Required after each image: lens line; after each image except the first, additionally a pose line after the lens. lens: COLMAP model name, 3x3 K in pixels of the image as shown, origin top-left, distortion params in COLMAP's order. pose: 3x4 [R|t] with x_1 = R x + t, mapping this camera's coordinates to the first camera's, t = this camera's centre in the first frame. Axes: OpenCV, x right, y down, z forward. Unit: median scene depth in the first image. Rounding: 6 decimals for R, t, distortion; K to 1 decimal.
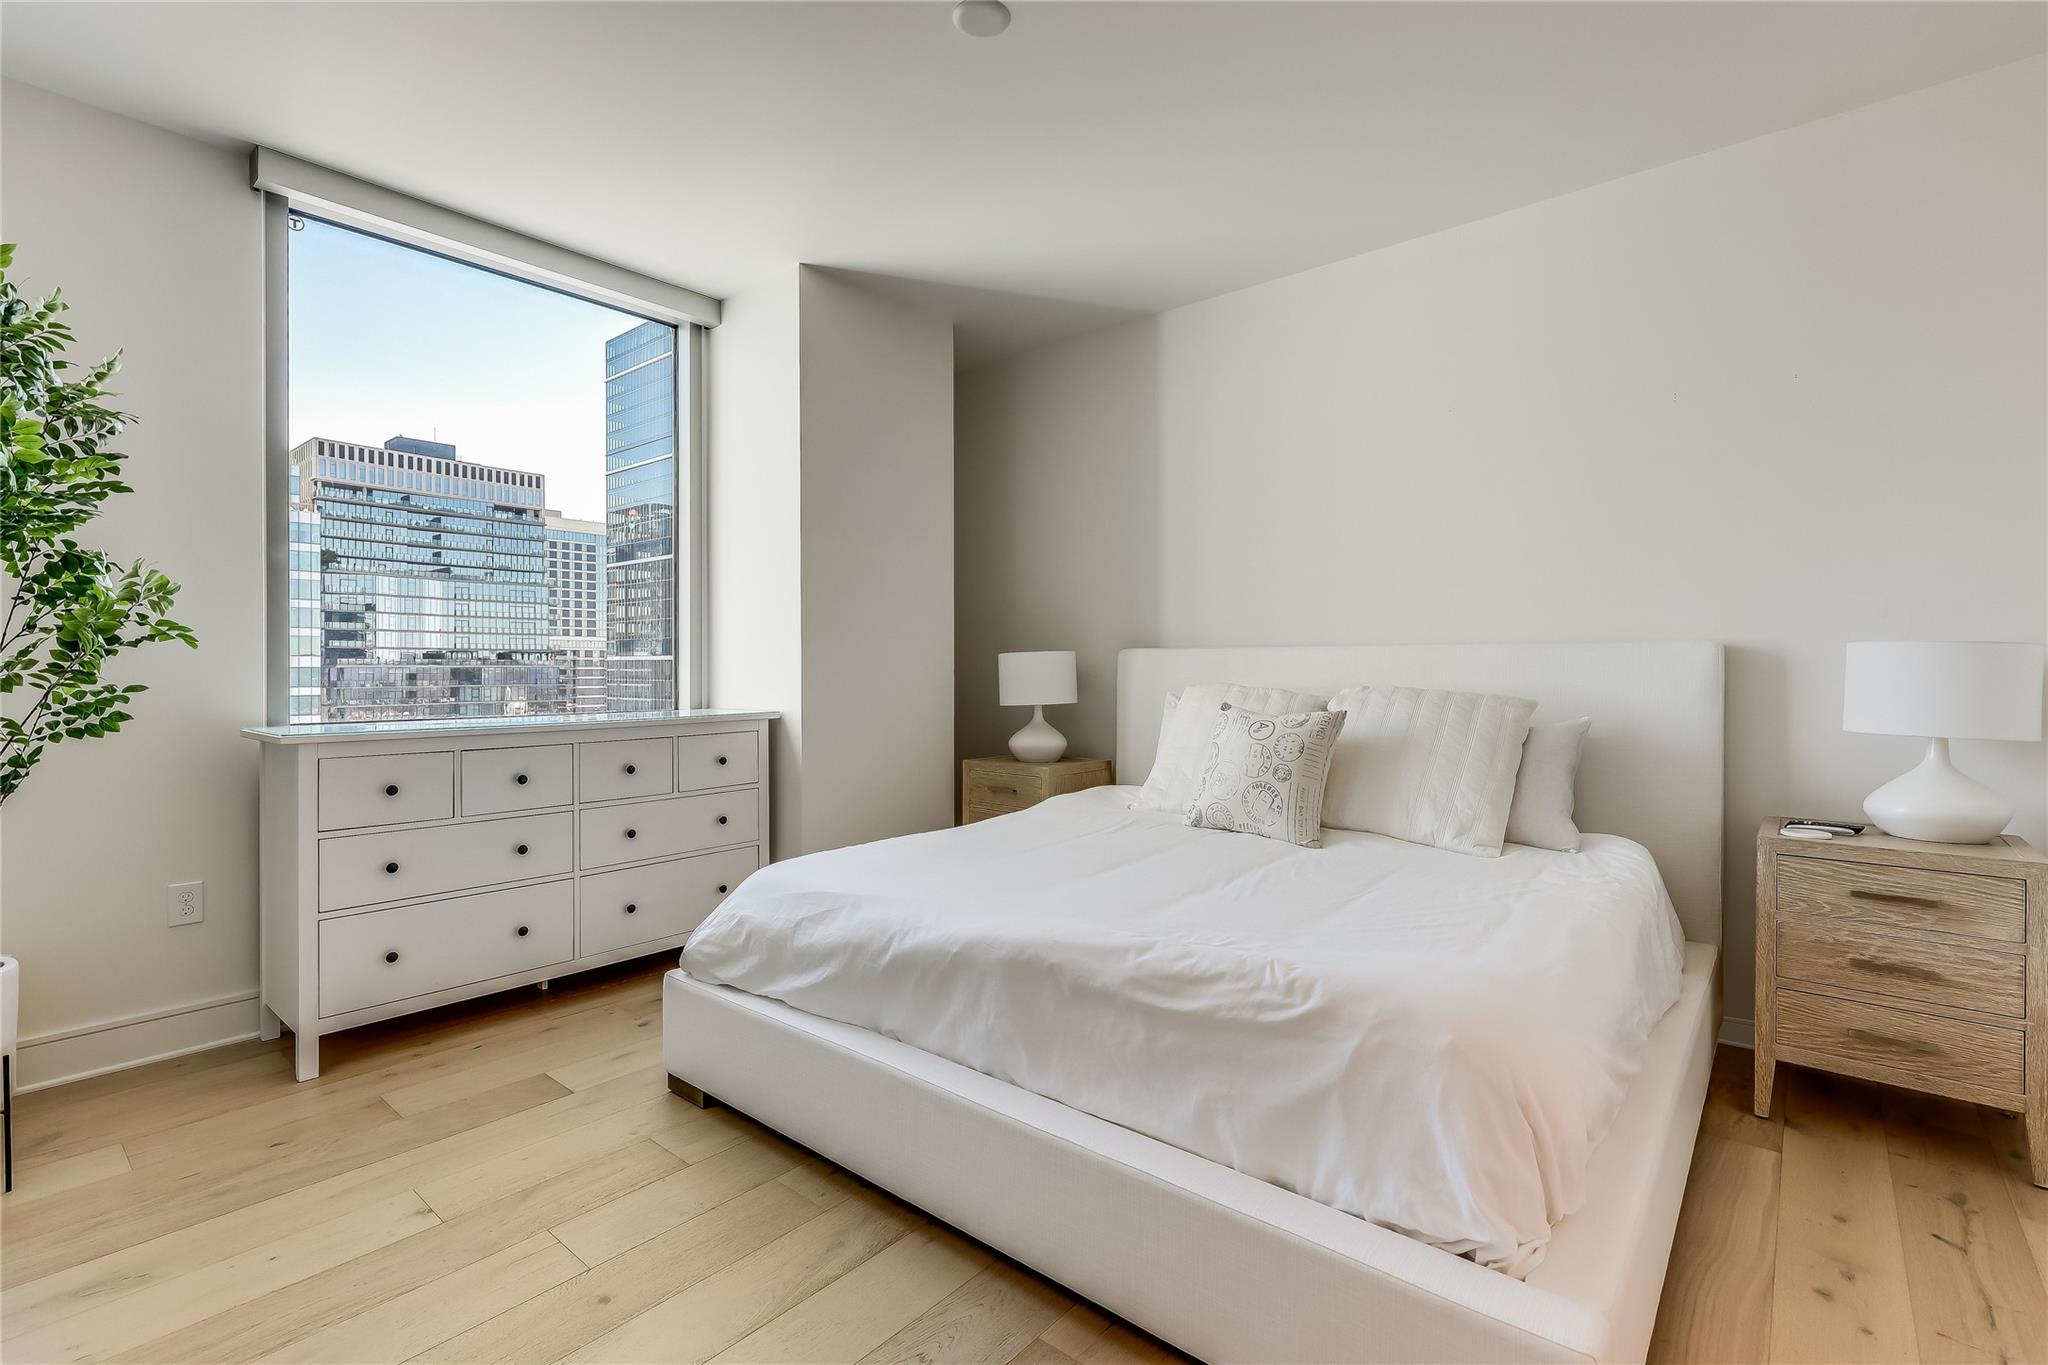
lens RADIAL K [[923.7, 0, 1034.1], [0, 923.7, 675.1], [0, 0, 1]] dist [0.002413, 0.000049]
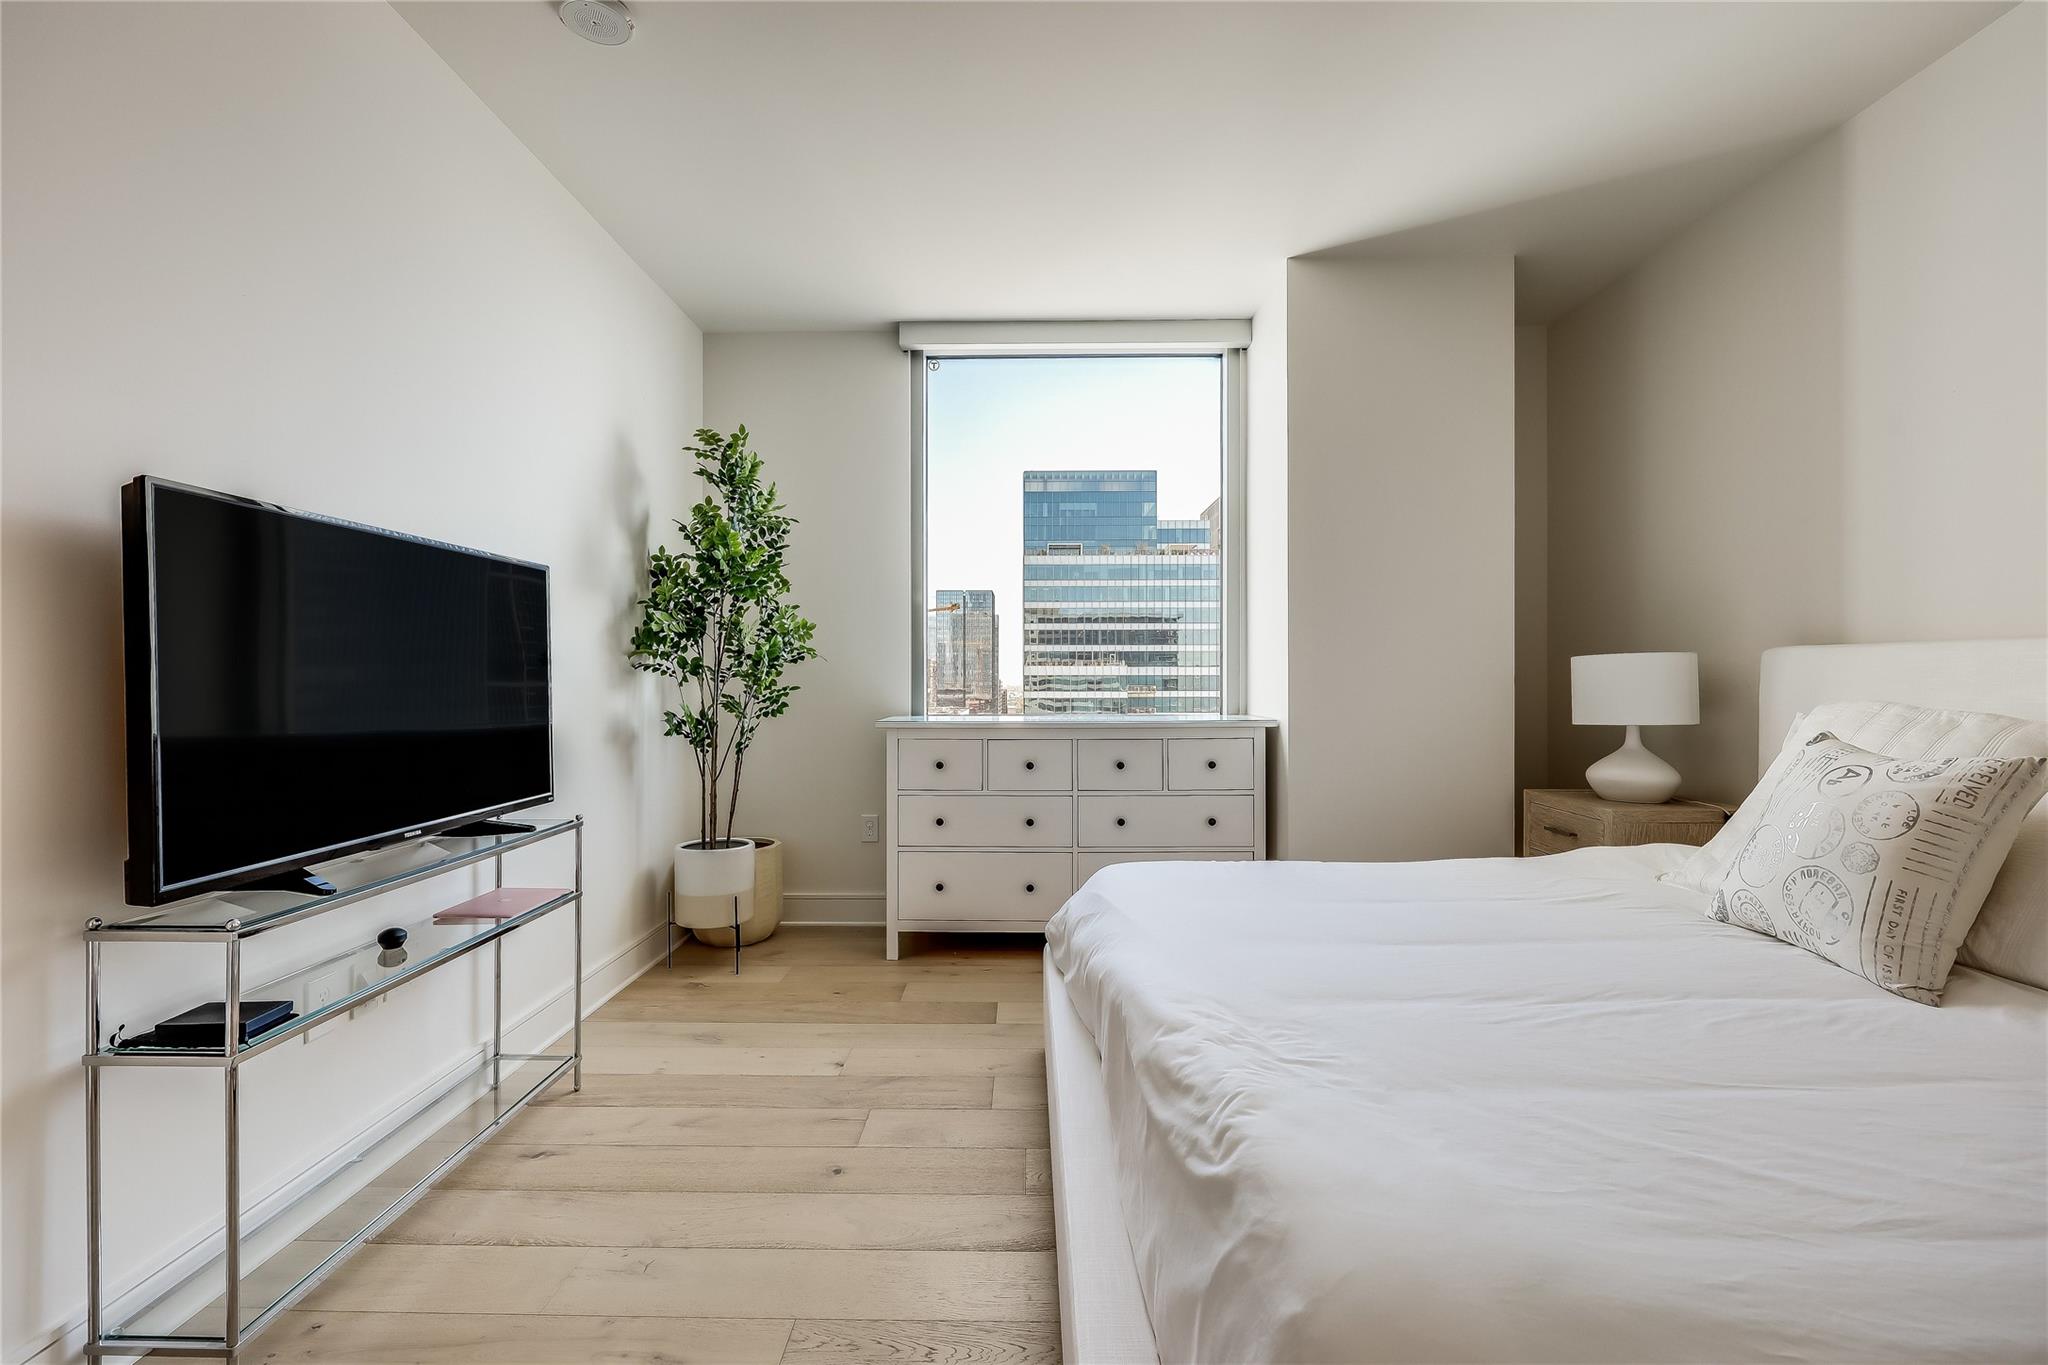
lens RADIAL K [[893.6, 0, 1029.6], [0, 893.6, 681.2], [0, 0, 1]] dist [0.000401, -0.000085]
pose [[0.627715, 0.004347, -0.778431, 0.382894], [-0.005658, 0.999983, 0.001022, -0.001471], [0.778423, 0.003763, 0.627729, 0.251852]]
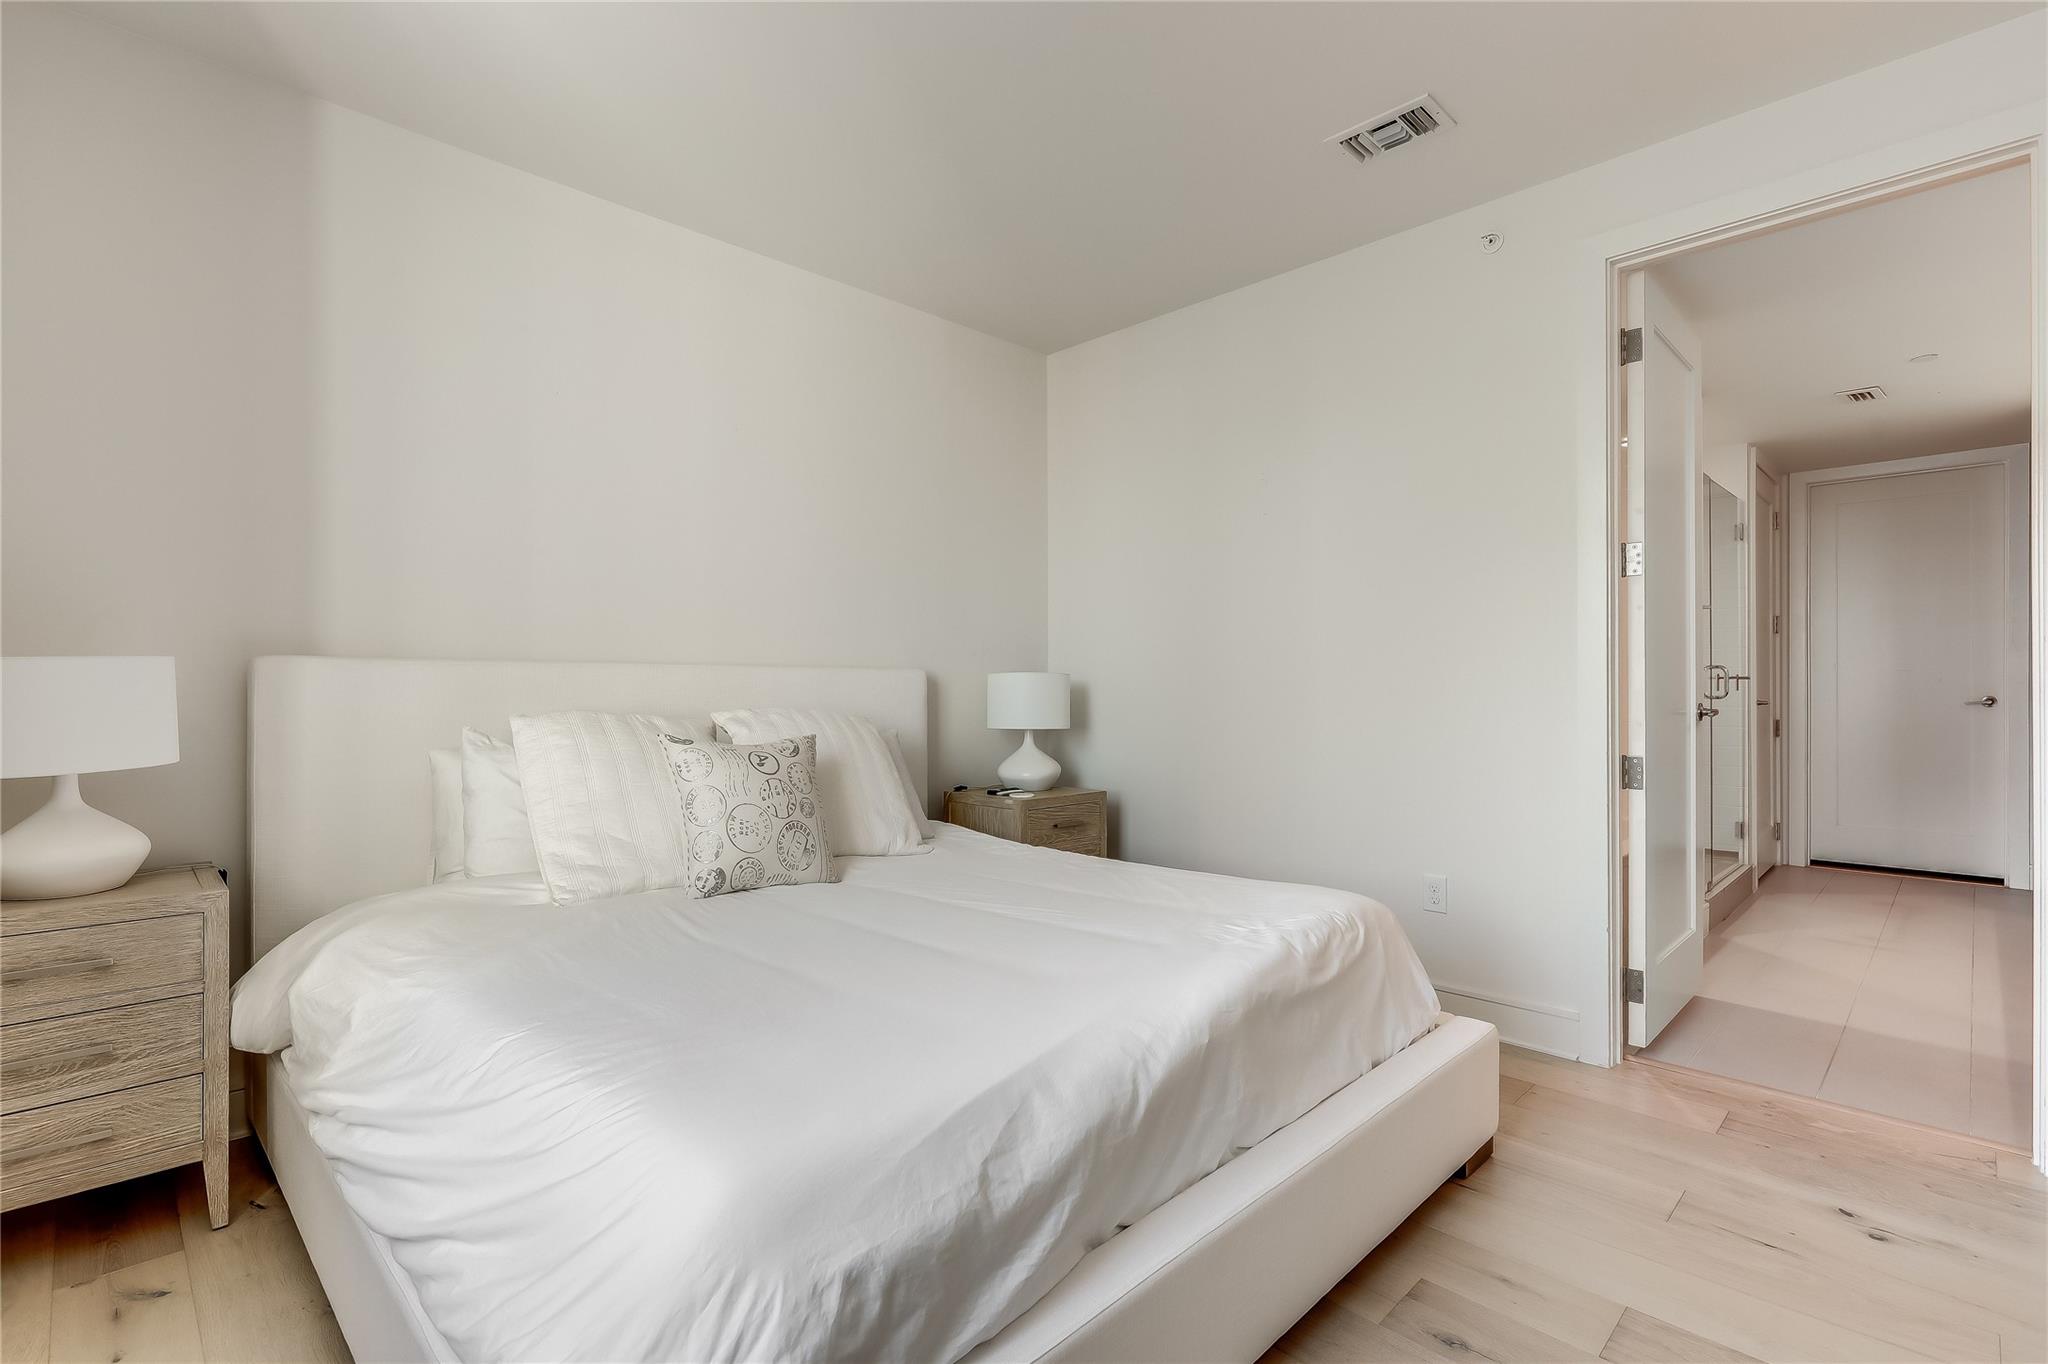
lens RADIAL K [[923.7, 0, 1034.1], [0, 923.7, 674.6], [0, 0, 1]] dist [0.002413, 0.000049]
pose [[0.107808, 0.006934, 0.994148, -0.603287], [0.008199, 0.999935, -0.007863, -0.013608], [-0.994138, 0.008999, 0.107744, 0.696825]]
